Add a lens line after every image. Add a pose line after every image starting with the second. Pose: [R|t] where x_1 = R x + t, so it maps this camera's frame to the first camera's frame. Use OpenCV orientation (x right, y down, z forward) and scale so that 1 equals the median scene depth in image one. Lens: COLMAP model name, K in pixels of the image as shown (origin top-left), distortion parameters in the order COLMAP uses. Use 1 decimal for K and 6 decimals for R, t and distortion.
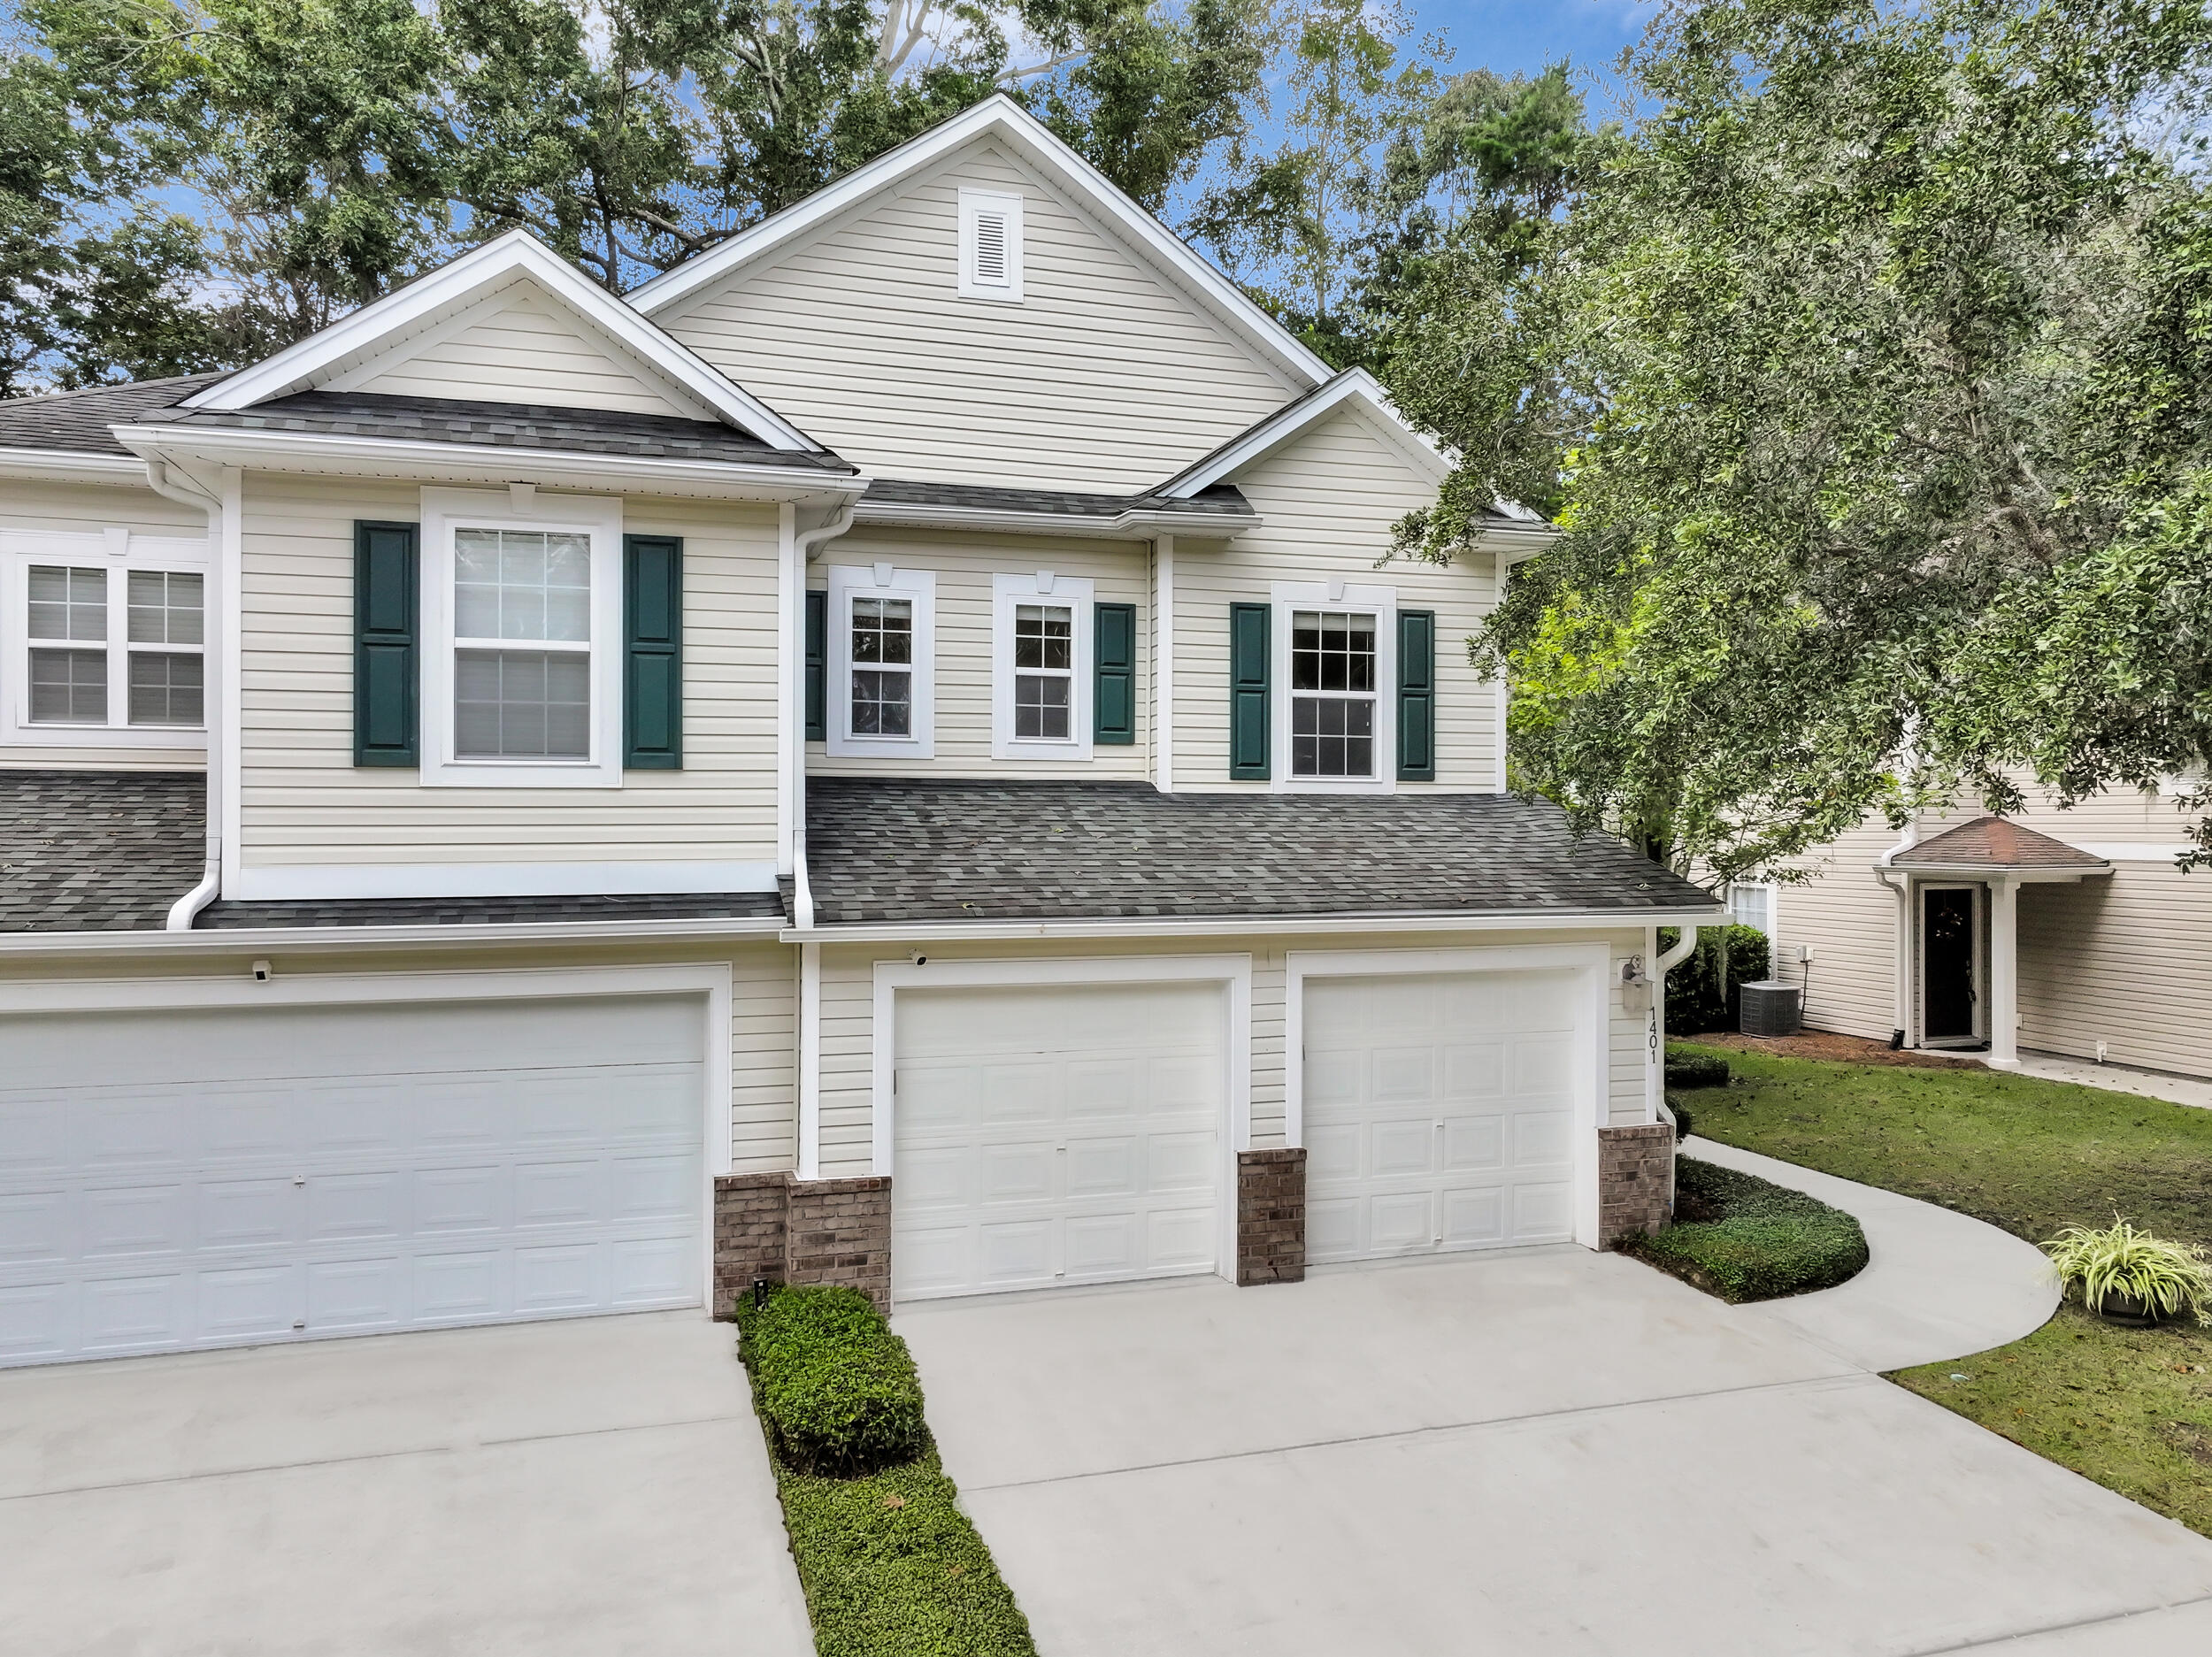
lens RADIAL K [[1562.9, 0, 1114.5], [0, 1562.9, 823.5], [0, 0, 1]] dist [-0.005172, 0.019445]
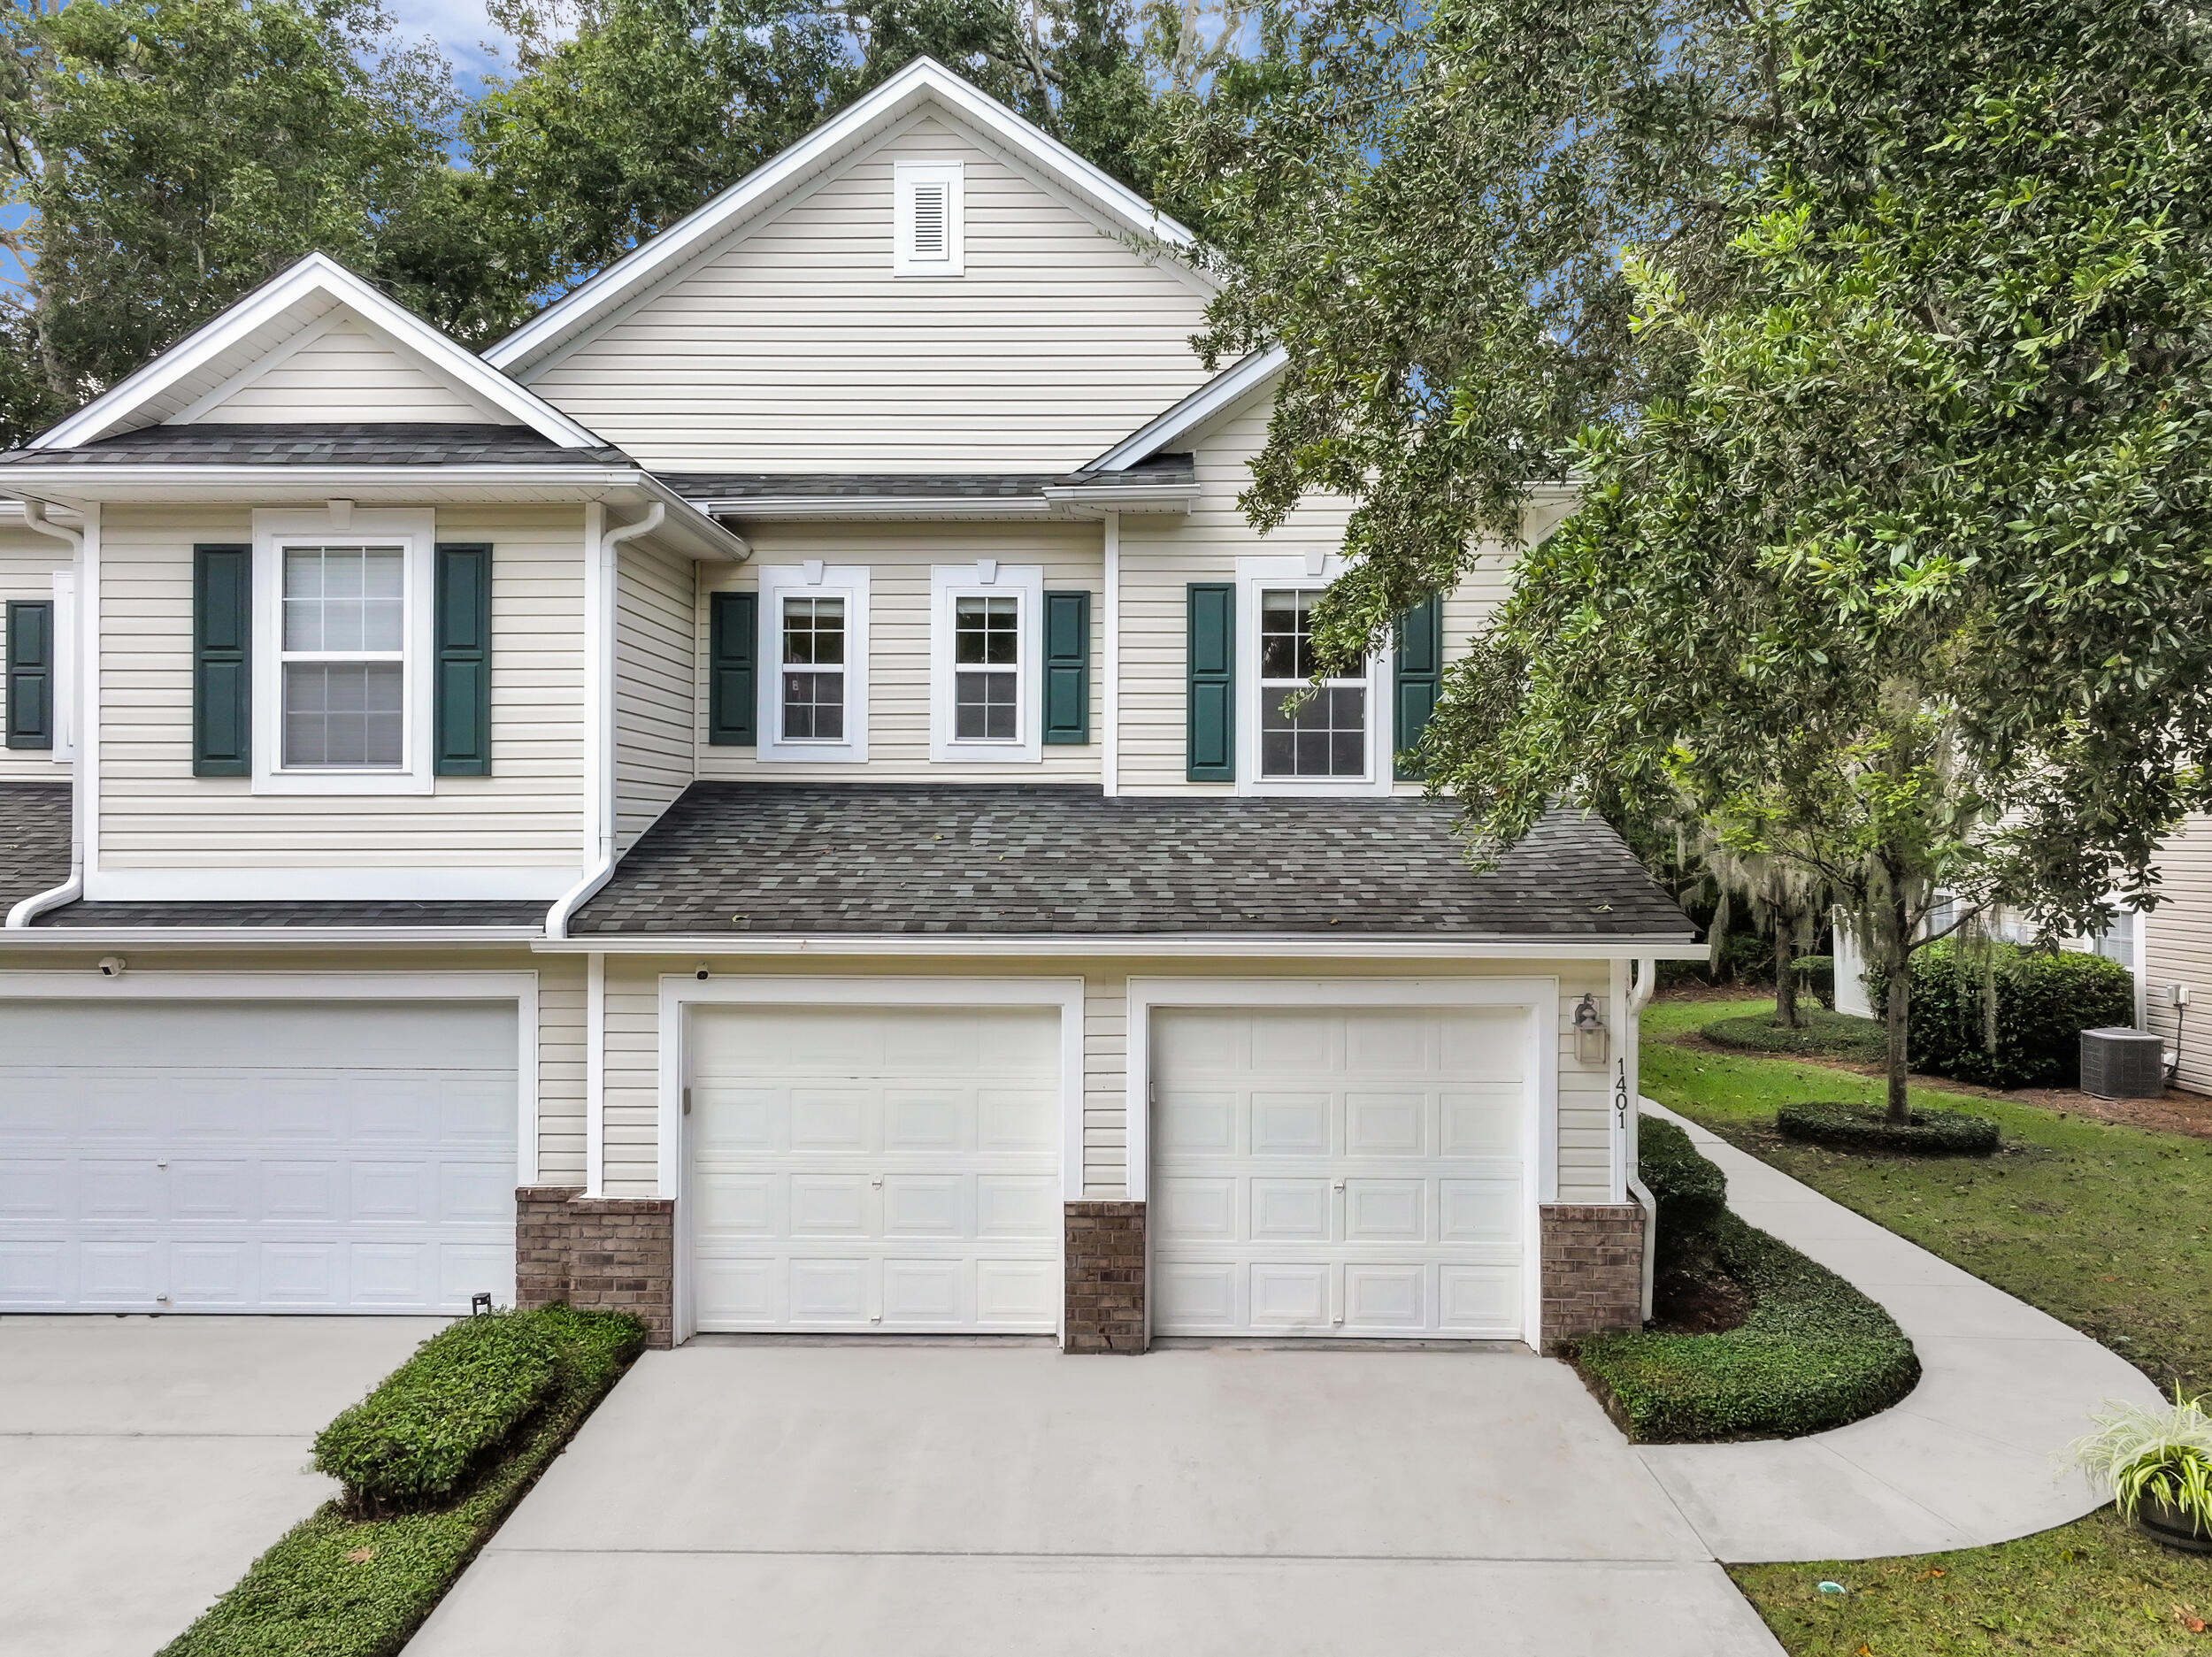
lens RADIAL K [[1562.9, 0, 1114.5], [0, 1562.9, 823.5], [0, 0, 1]] dist [-0.005172, 0.019445]
pose [[0.948124, -0.000749, -0.317901, 0.387618], [-0.000554, 0.999992, -0.004010, -0.000454], [0.317902, 0.003978, 0.948115, 0.167663]]
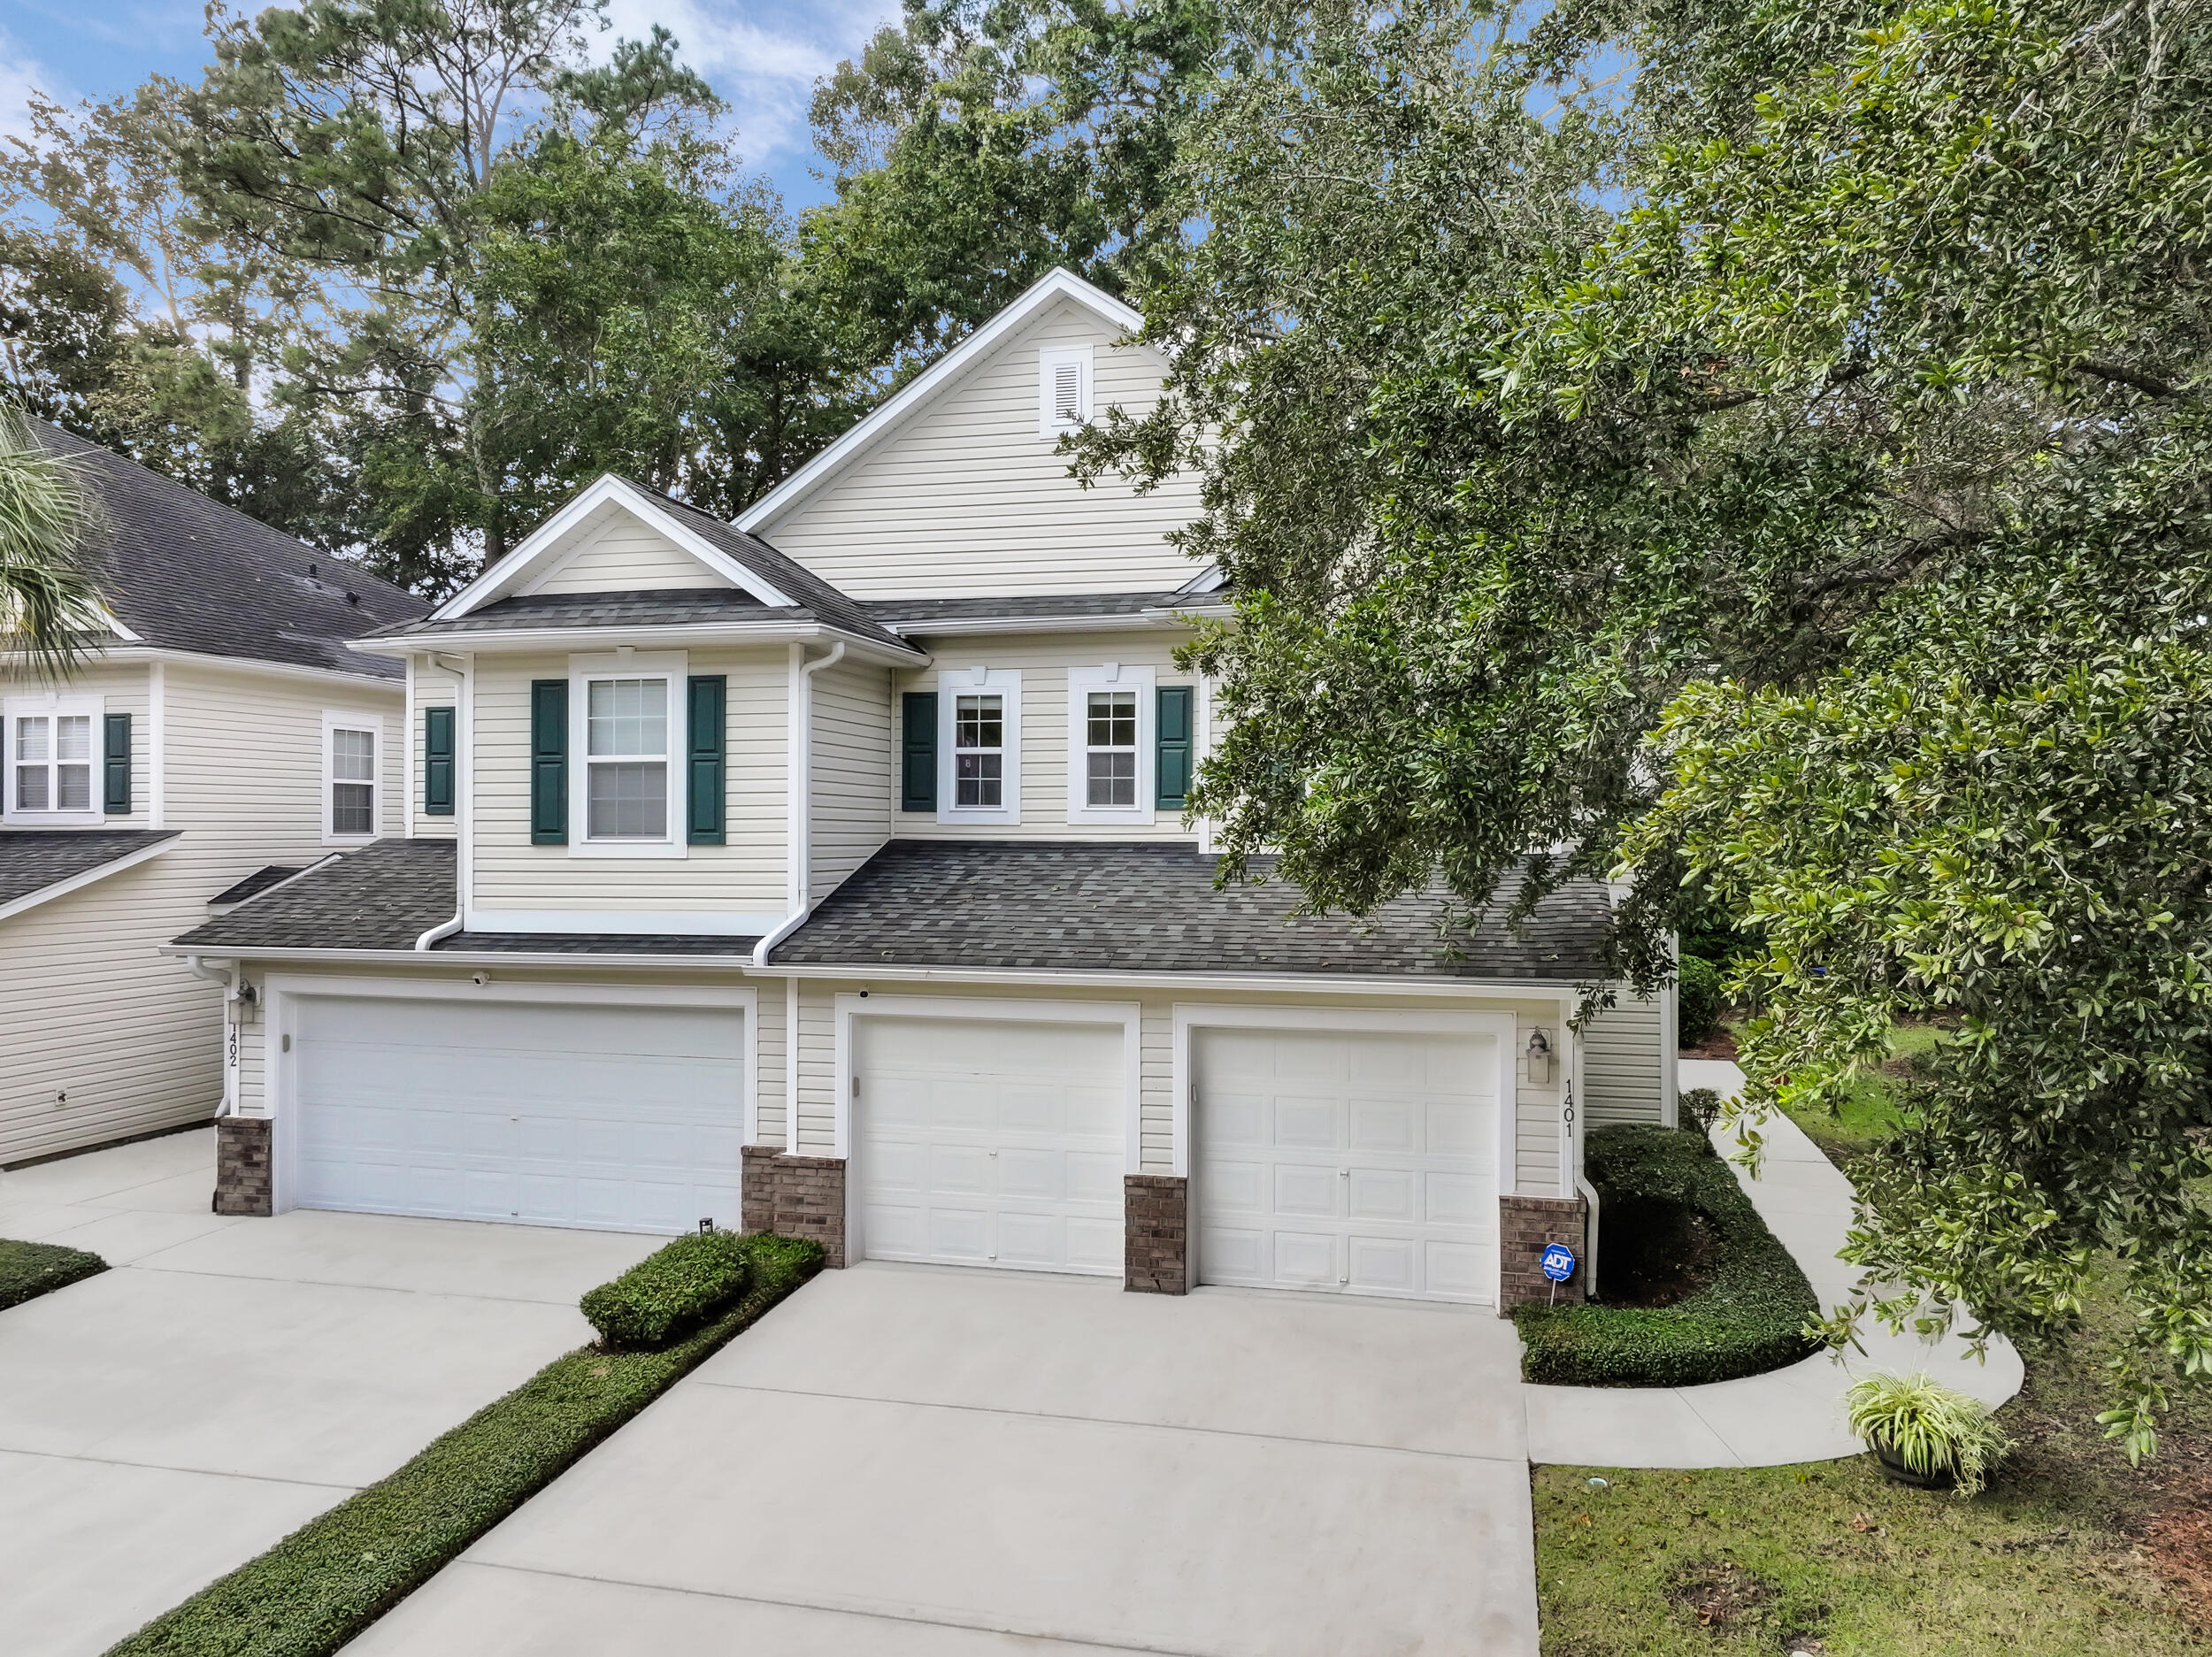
lens RADIAL K [[1562.9, 0, 1114.5], [0, 1562.9, 823.5], [0, 0, 1]] dist [-0.005172, 0.019445]
pose [[0.853687, -0.001699, -0.520784, 0.673667], [0.000296, 0.999996, -0.002776, -0.045697], [0.520786, 0.002215, 0.853684, 0.009472]]
